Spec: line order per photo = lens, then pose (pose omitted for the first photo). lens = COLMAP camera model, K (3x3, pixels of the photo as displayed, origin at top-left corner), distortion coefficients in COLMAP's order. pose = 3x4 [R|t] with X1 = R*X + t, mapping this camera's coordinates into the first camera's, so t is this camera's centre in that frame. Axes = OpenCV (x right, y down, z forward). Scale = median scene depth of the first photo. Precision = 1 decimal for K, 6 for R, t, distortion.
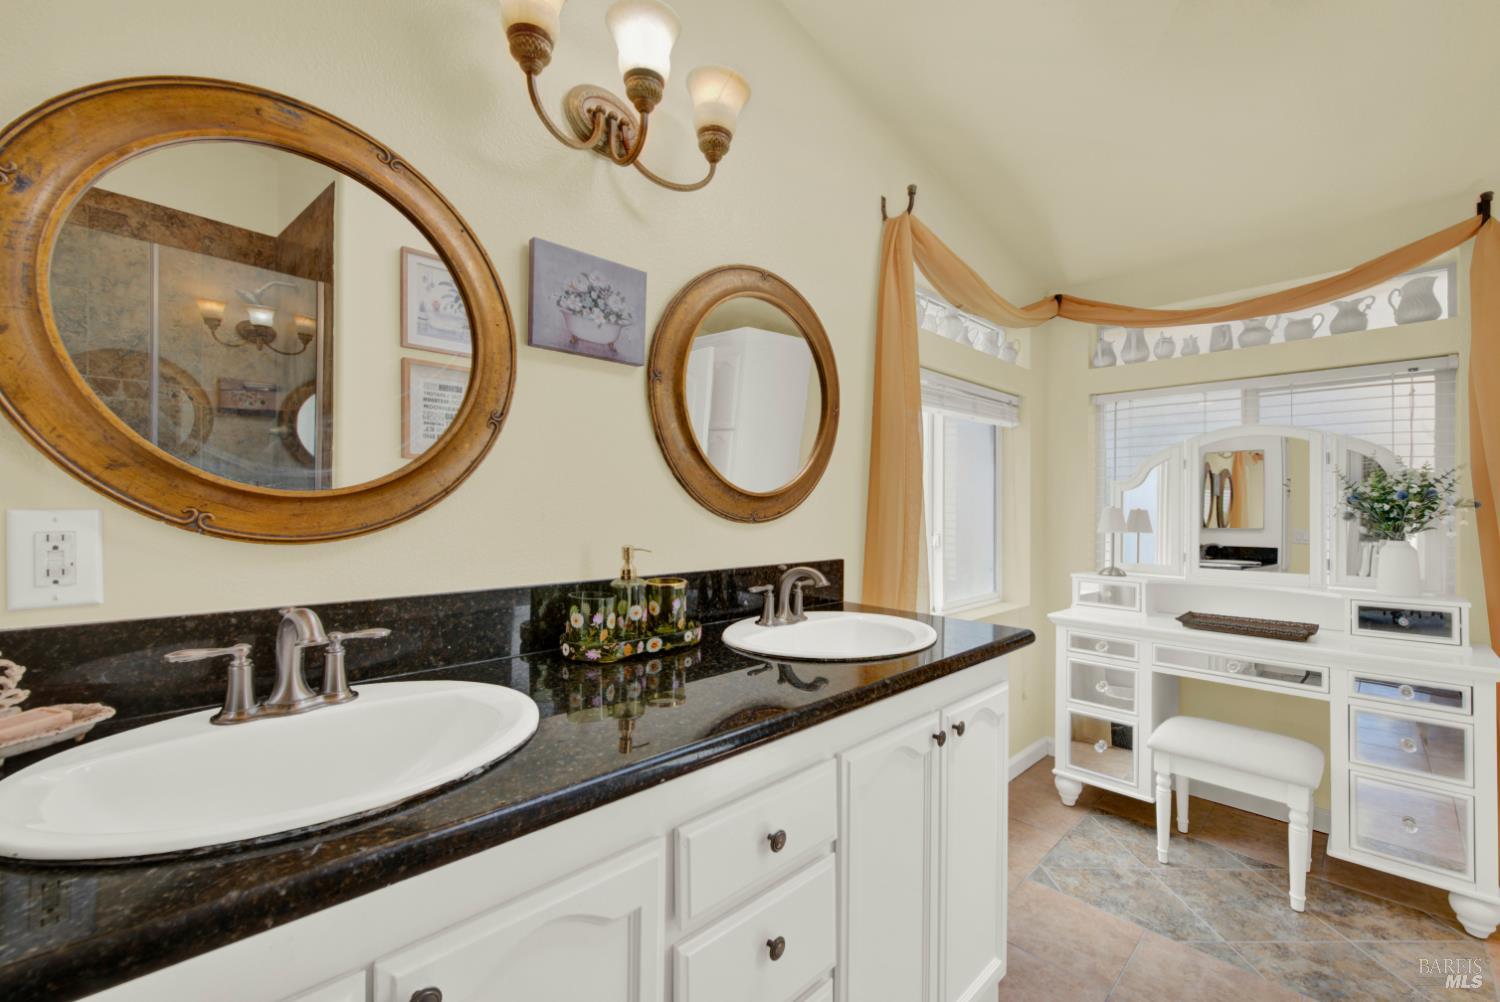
lens RADIAL K [[619.9, 0, 755.6], [0, 619.9, 506.2], [0, 0, 1]] dist [0.000373, -0.001313]
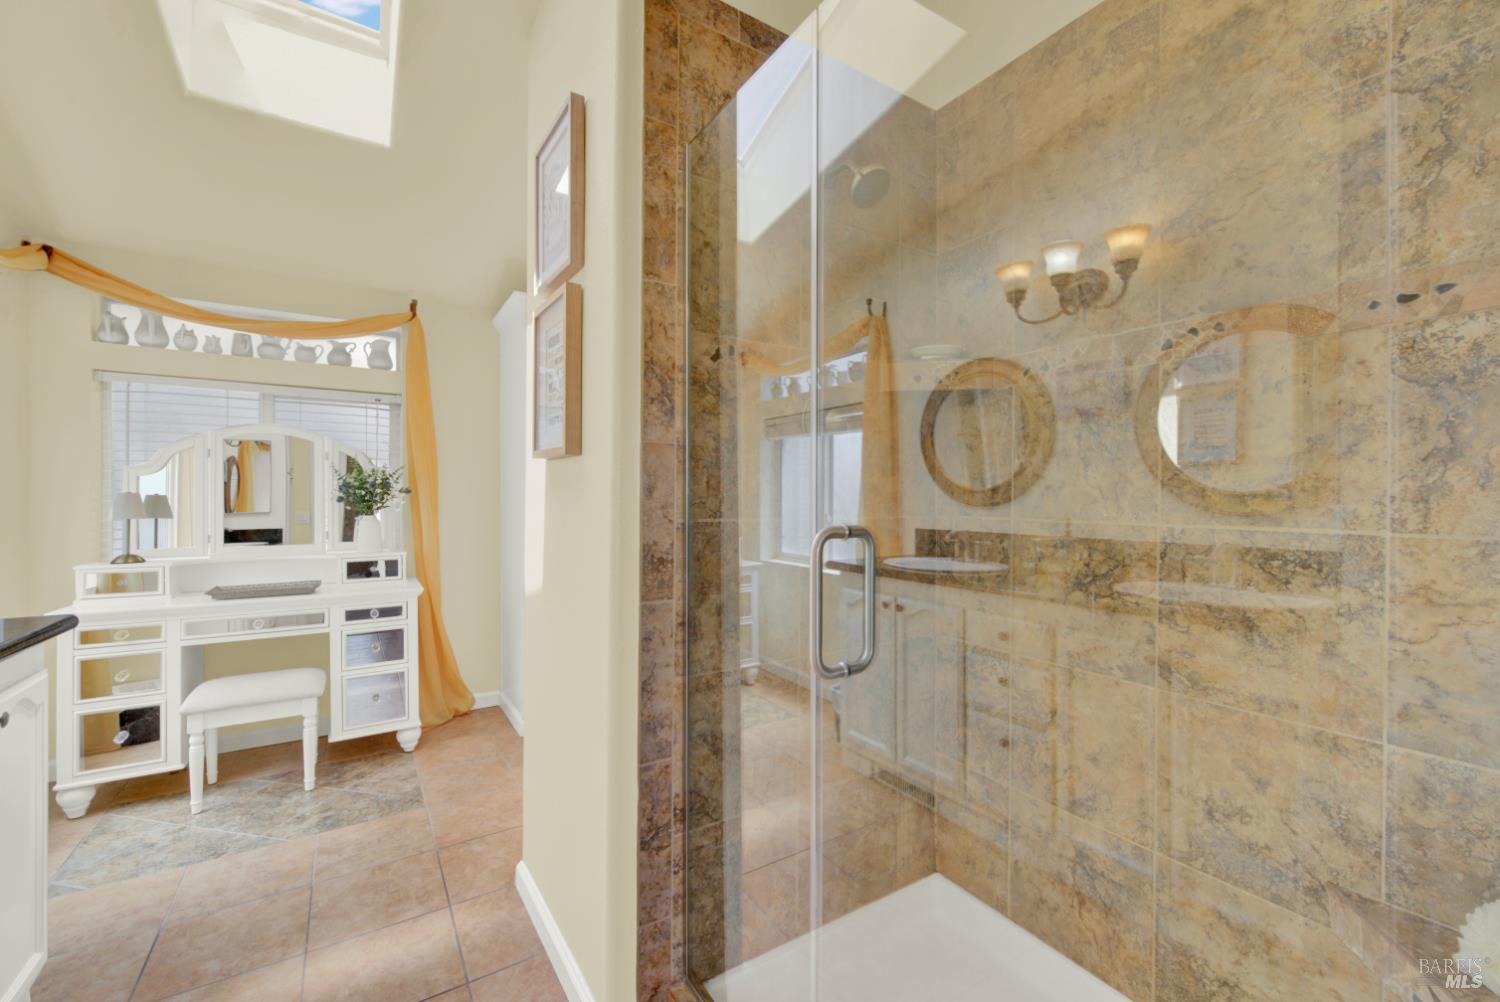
lens RADIAL K [[619.9, 0, 756.8], [0, 619.9, 498.7], [0, 0, 1]] dist [0.000373, -0.001313]
pose [[0.205006, -0.006869, 0.978737, -0.200778], [-0.003422, 0.999964, 0.007734, 0.000774], [-0.978755, -0.004935, 0.204975, -0.188794]]
